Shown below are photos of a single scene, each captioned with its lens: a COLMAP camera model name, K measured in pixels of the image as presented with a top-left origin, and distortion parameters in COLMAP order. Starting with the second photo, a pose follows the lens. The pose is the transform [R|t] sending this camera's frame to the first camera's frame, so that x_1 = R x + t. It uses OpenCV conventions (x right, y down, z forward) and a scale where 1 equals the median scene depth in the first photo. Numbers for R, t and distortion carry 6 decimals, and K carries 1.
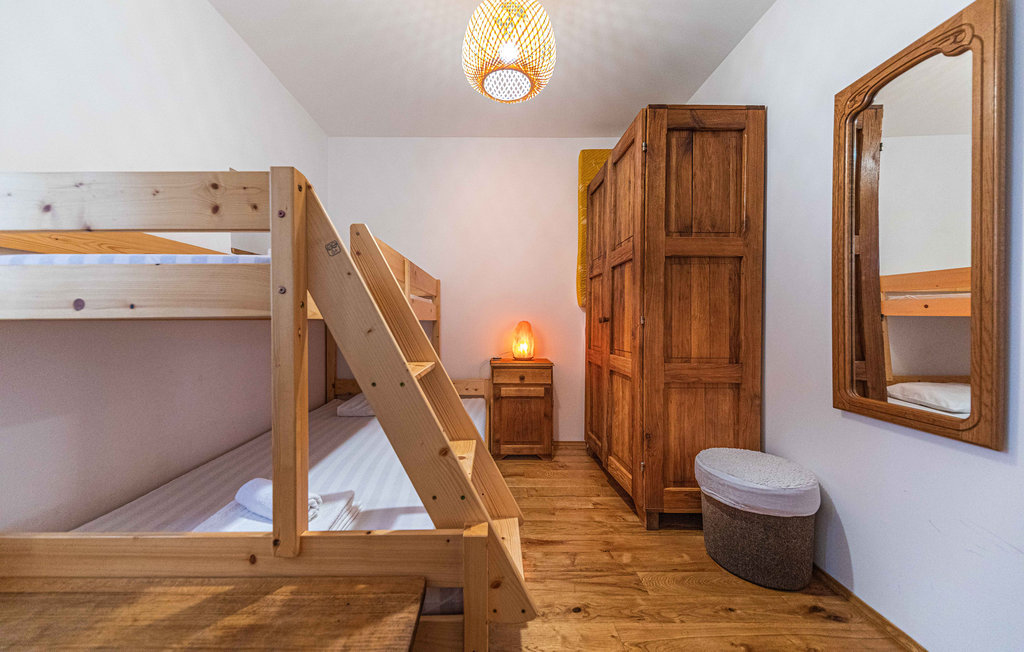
lens RADIAL K [[363.6, 0, 510.0], [0, 363.6, 320.6], [0, 0, 1]] dist [0.003444, -0.002057]
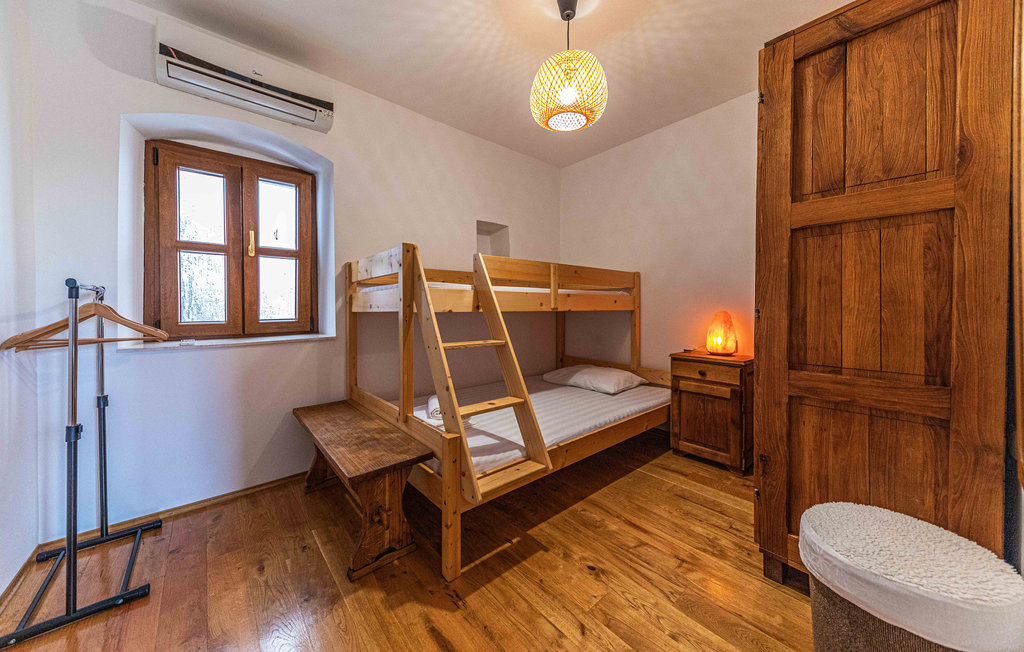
lens RADIAL K [[363.6, 0, 508.4], [0, 363.6, 307.8], [0, 0, 1]] dist [0.003444, -0.002057]
pose [[0.633452, 0.003784, -0.773772, 0.633768], [-0.005597, 0.999984, 0.000308, -0.008488], [0.773762, 0.004135, 0.633464, 0.058954]]
